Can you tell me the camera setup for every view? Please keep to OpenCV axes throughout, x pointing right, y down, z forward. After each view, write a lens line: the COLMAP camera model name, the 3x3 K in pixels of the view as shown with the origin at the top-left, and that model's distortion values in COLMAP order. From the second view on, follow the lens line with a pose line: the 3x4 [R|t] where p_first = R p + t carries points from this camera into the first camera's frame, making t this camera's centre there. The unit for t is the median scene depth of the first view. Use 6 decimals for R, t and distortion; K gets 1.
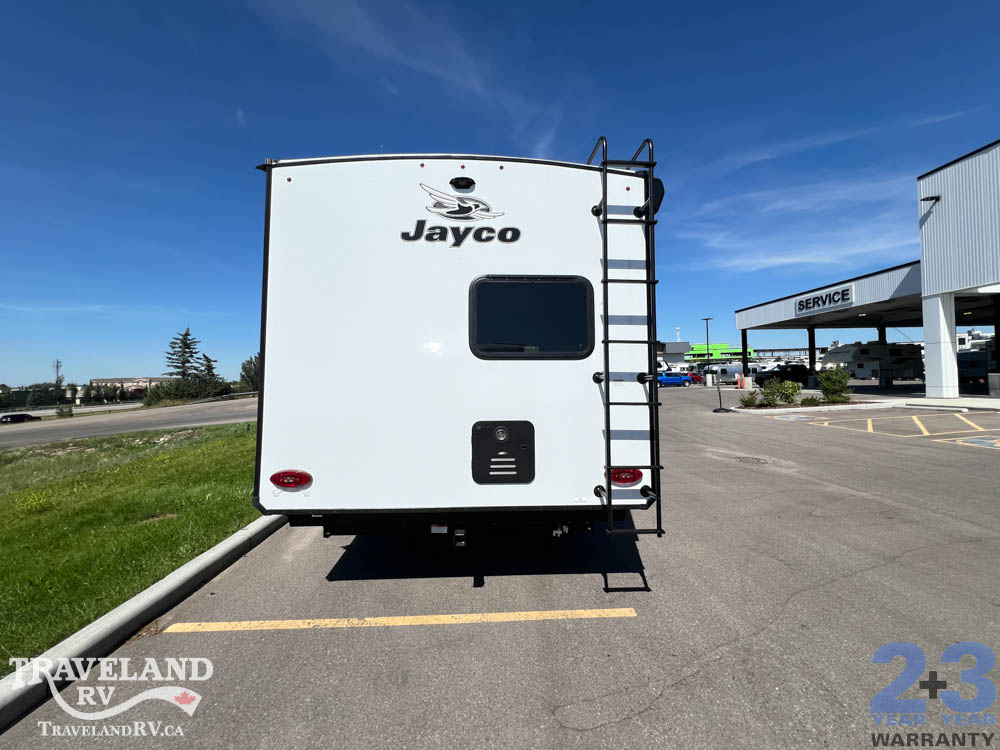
lens RADIAL K [[398.5, 0, 502.7], [0, 398.5, 377.4], [0, 0, 1]] dist [-0.000860, 0.000076]
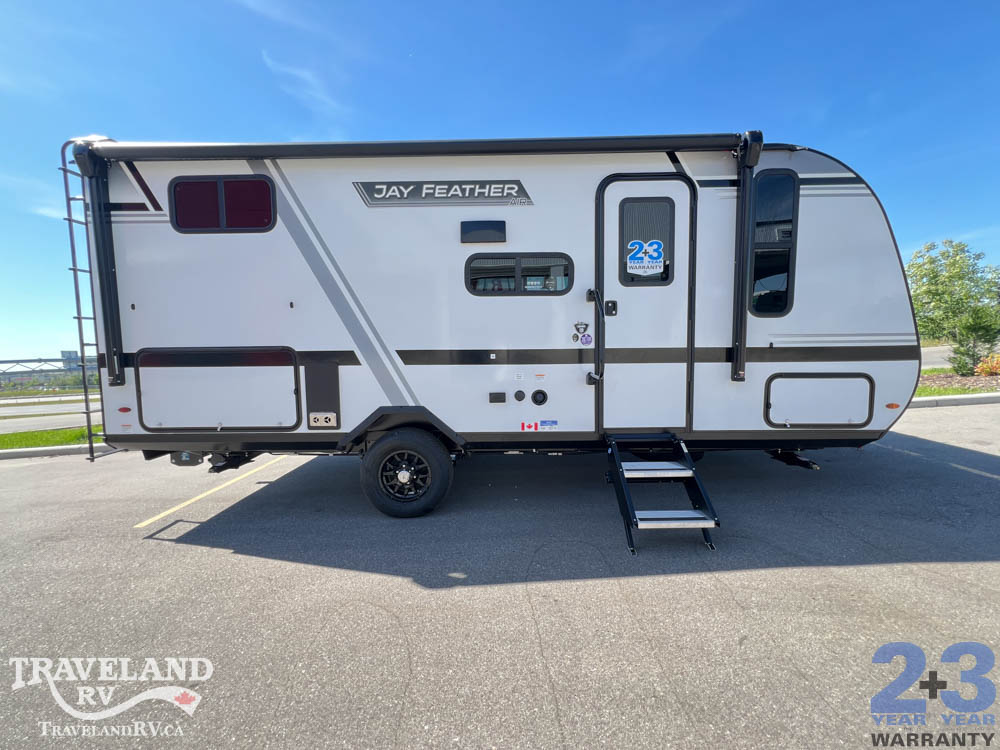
lens RADIAL K [[402.0, 0, 499.8], [0, 402.0, 373.0], [0, 0, 1]] dist [-0.001094, -0.000490]
pose [[-0.074336, 0.077069, -0.994251, 1.488739], [0.068137, 0.995072, 0.072038, 0.084610], [0.994903, -0.062390, -0.079221, 2.293709]]
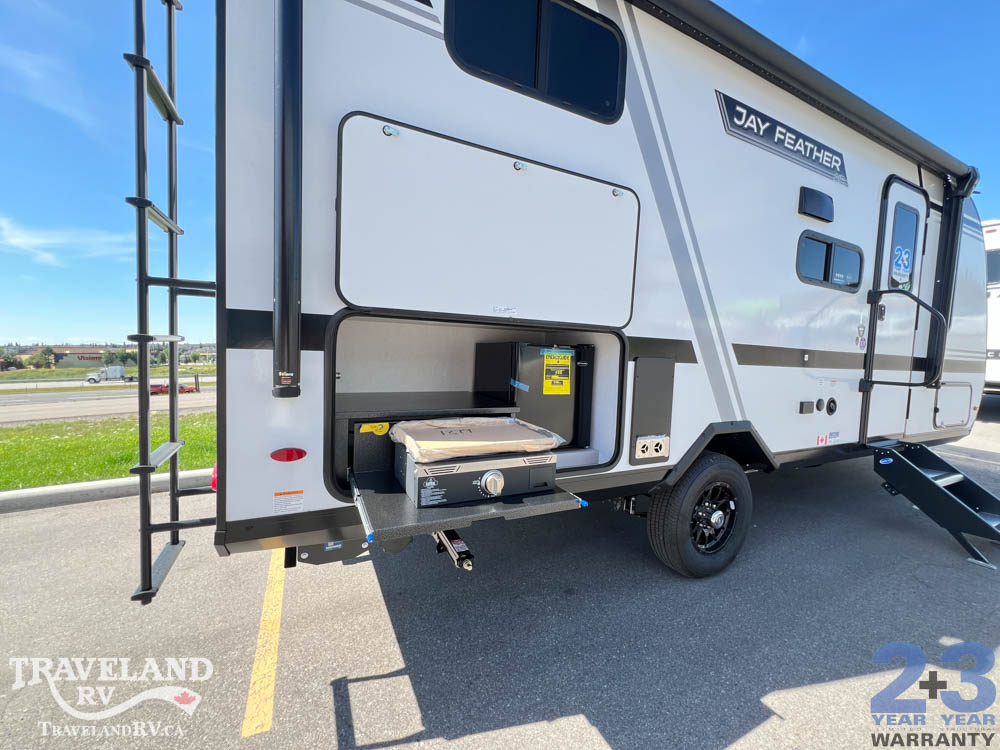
lens RADIAL K [[399.6, 0, 498.4], [0, 399.6, 373.9], [0, 0, 1]] dist [-0.001928, 0.000863]
pose [[0.388380, 0.073630, -0.918553, 0.915544], [0.010955, 0.996363, 0.084500, 0.068761], [0.921434, -0.042881, 0.386161, 1.116113]]
